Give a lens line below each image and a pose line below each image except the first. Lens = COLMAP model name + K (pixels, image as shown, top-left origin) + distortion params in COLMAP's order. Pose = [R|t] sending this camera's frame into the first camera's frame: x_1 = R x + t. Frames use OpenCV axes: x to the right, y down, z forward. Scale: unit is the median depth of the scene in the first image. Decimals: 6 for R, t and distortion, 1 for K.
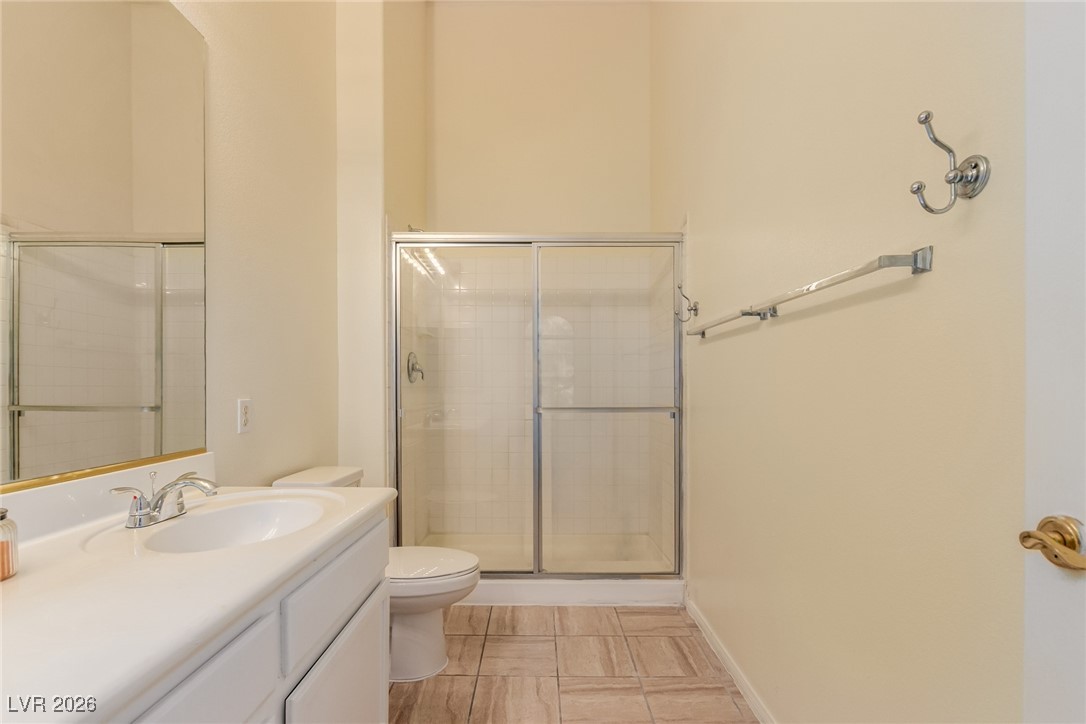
lens RADIAL K [[502.7, 0, 537.2], [0, 502.7, 387.5], [0, 0, 1]] dist [0.000788, -0.001663]
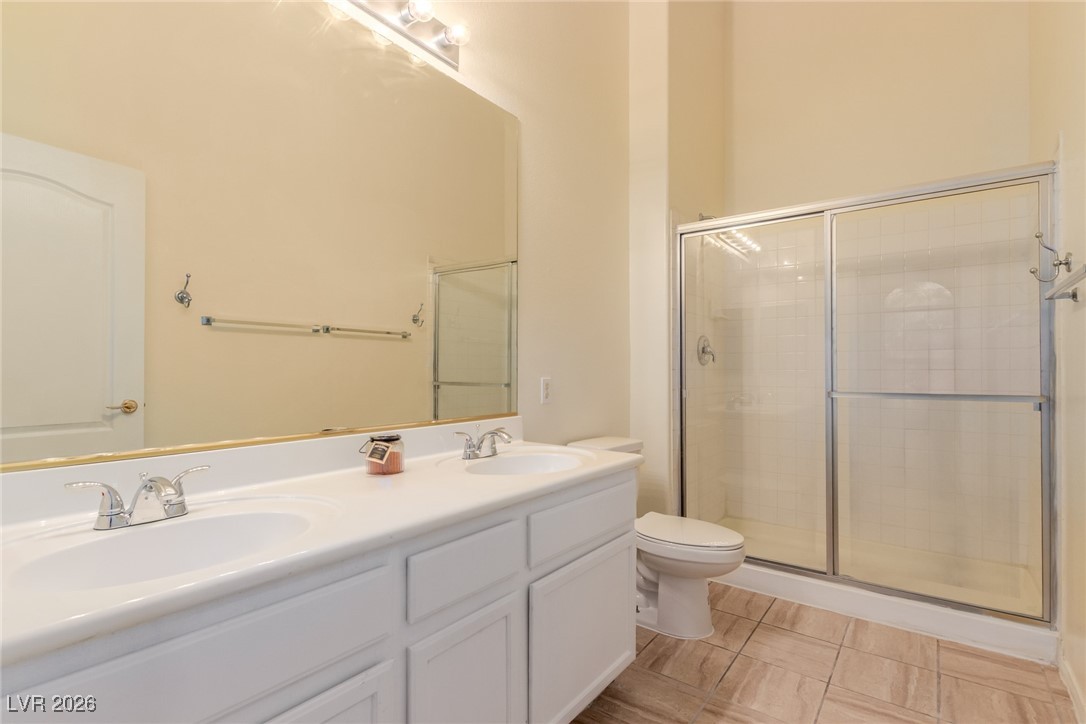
lens RADIAL K [[521.4, 0, 543.0], [0, 521.4, 365.2], [0, 0, 1]] dist [-0.000206, -0.001149]
pose [[0.800896, -0.004717, -0.598785, 0.153243], [-0.001358, 0.999952, -0.009693, 0.001900], [0.598802, 0.008576, 0.800851, -0.064694]]
